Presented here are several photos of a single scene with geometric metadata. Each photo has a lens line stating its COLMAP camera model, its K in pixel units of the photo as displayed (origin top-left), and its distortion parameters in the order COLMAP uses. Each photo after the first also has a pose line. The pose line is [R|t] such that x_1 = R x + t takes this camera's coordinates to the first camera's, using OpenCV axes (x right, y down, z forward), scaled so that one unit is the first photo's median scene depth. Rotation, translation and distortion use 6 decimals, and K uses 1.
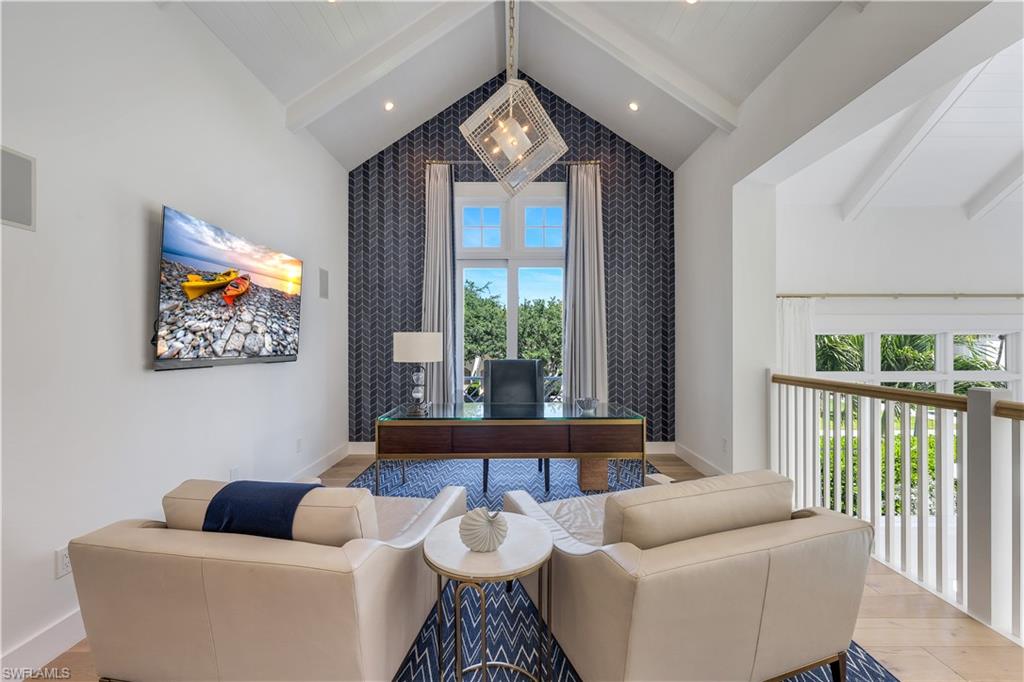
lens RADIAL K [[413.9, 0, 512.0], [0, 413.9, 341.0], [0, 0, 1]] dist [0.002436, 0.000092]
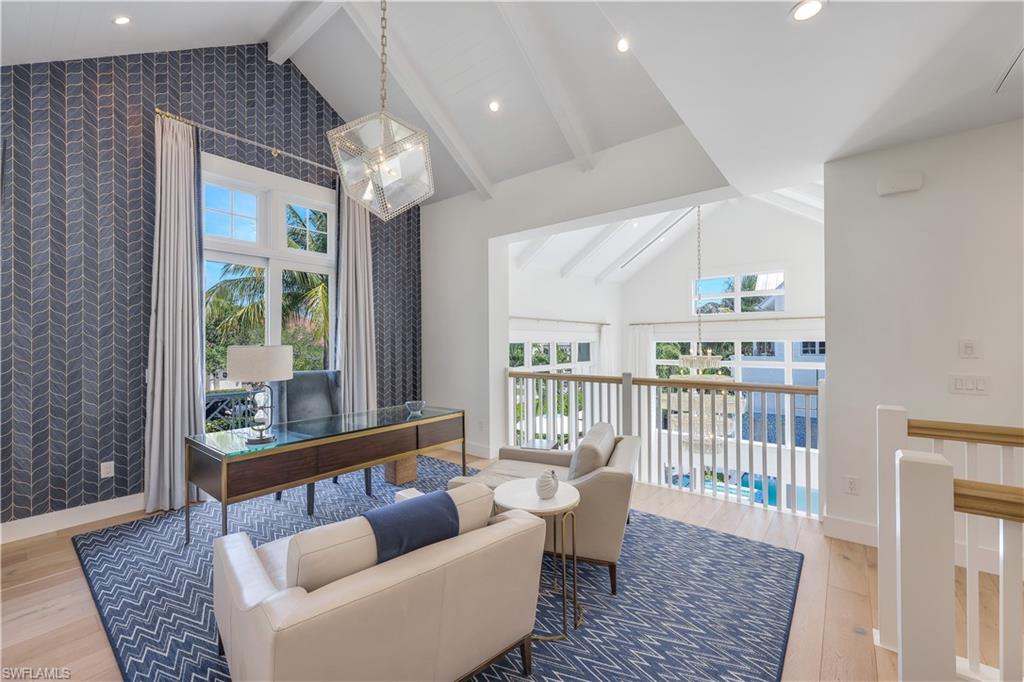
lens RADIAL K [[417.6, 0, 511.4], [0, 417.6, 340.8], [0, 0, 1]] dist [-0.001808, -0.000090]
pose [[0.628400, 0.000714, 0.777890, -0.387268], [0.001318, 0.999997, -0.001982, -0.019772], [-0.777890, 0.002271, 0.628397, 0.041990]]
